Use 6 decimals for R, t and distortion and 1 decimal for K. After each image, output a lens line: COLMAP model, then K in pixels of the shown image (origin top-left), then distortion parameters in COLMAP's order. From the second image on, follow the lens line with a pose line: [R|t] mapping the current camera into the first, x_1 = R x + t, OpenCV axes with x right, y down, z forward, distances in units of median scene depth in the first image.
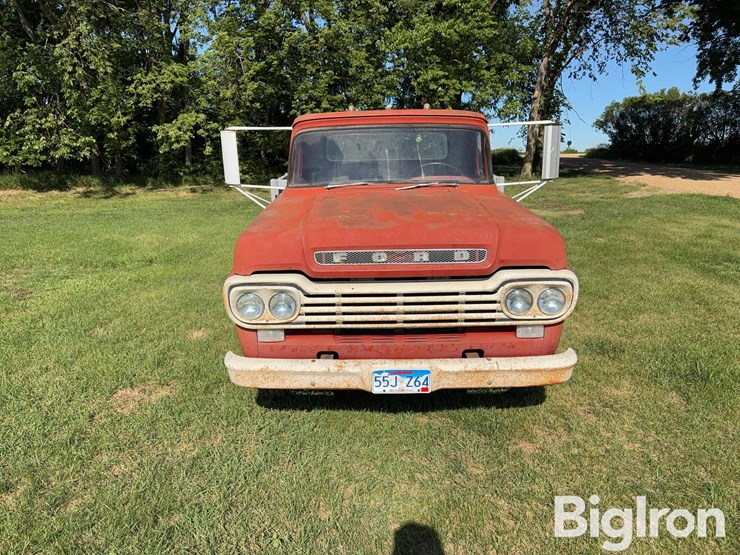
lens RADIAL K [[559.5, 0, 370.0], [0, 559.5, 277.5], [0, 0, 1]] dist [0.075848, -0.096944]
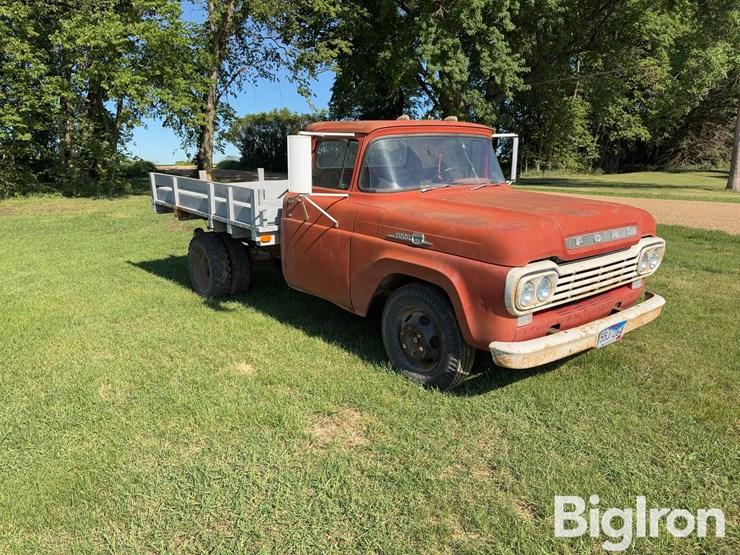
lens RADIAL K [[559.5, 0, 370.0], [0, 559.5, 277.5], [0, 0, 1]] dist [0.075848, -0.096944]
pose [[0.771270, -0.130213, 0.623047, -0.849575], [0.143483, 0.989224, 0.029124, -0.042977], [-0.620125, 0.066934, 0.781642, 0.241324]]
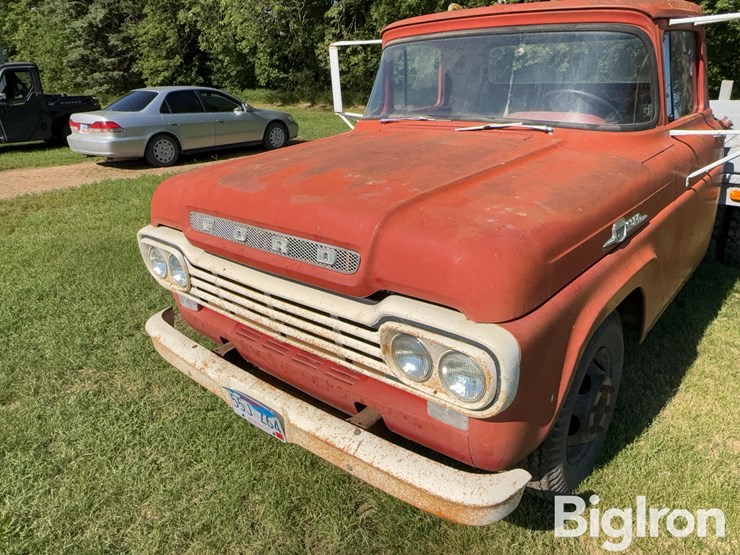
lens RADIAL K [[545.7, 0, 370.0], [0, 545.7, 277.5], [0, 0, 1]] dist [-0.005689, 0.008851]
pose [[0.760912, 0.226662, -0.607978, 0.402643], [-0.136013, 0.971902, 0.192111, -0.097156], [0.634440, -0.063486, 0.770361, 0.422409]]
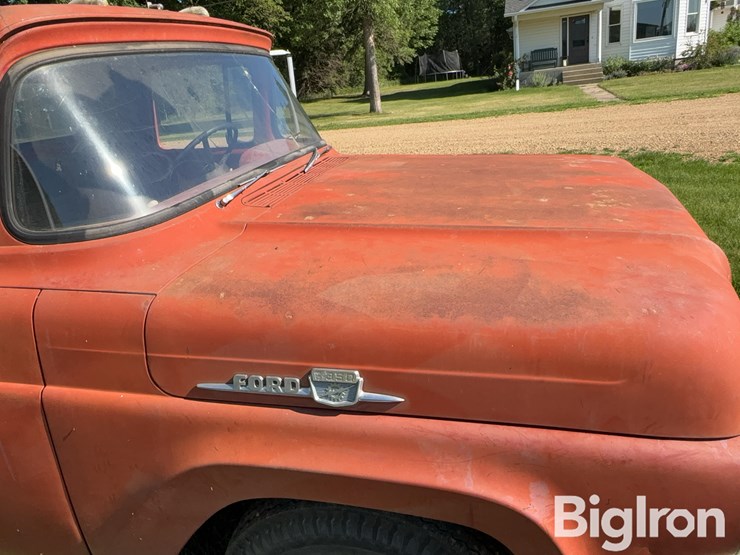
lens RADIAL K [[545.7, 0, 370.0], [0, 545.7, 277.5], [0, 0, 1]] dist [-0.005689, 0.008851]
pose [[0.238806, -0.350593, 0.905570, -0.410718], [0.315776, 0.909904, 0.268998, -0.183479], [-0.918290, 0.221719, 0.328000, 0.808201]]
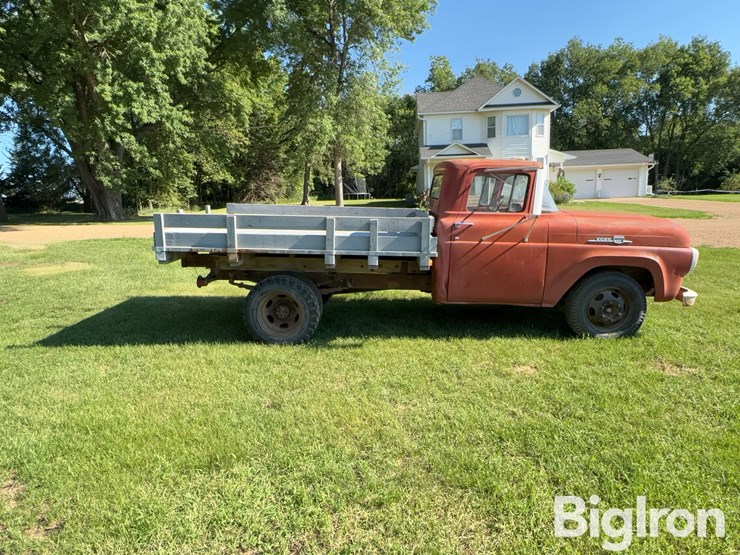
lens RADIAL K [[482.0, 0, 370.0], [0, 482.0, 277.5], [0, 0, 1]] dist [-0.004086, 0.005281]
pose [[0.030033, -0.169295, 0.985108, -1.406781], [0.244730, 0.956801, 0.156969, -0.317725], [-0.969126, 0.236372, 0.070167, 1.460809]]
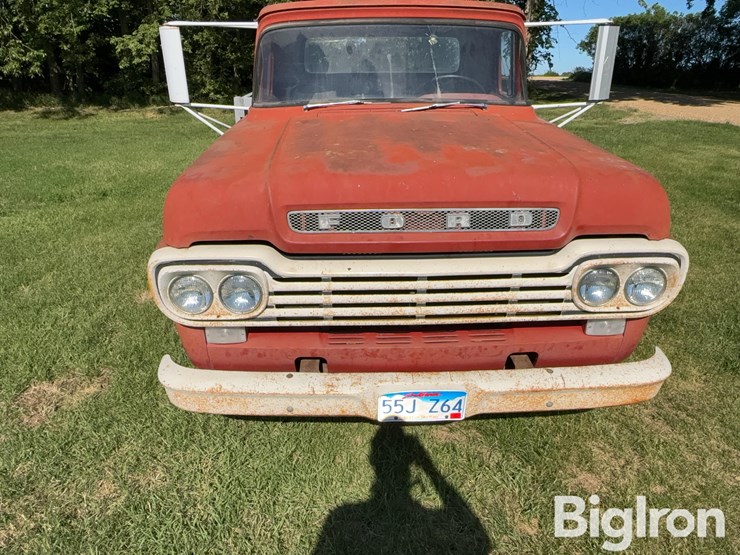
lens RADIAL K [[545.7, 0, 370.0], [0, 545.7, 277.5], [0, 0, 1]] dist [-0.005689, 0.008851]
pose [[0.999185, -0.002143, 0.040312, -0.023862], [-0.003487, 0.990276, 0.139076, -0.042525], [-0.040218, -0.139103, 0.989461, 0.277481]]
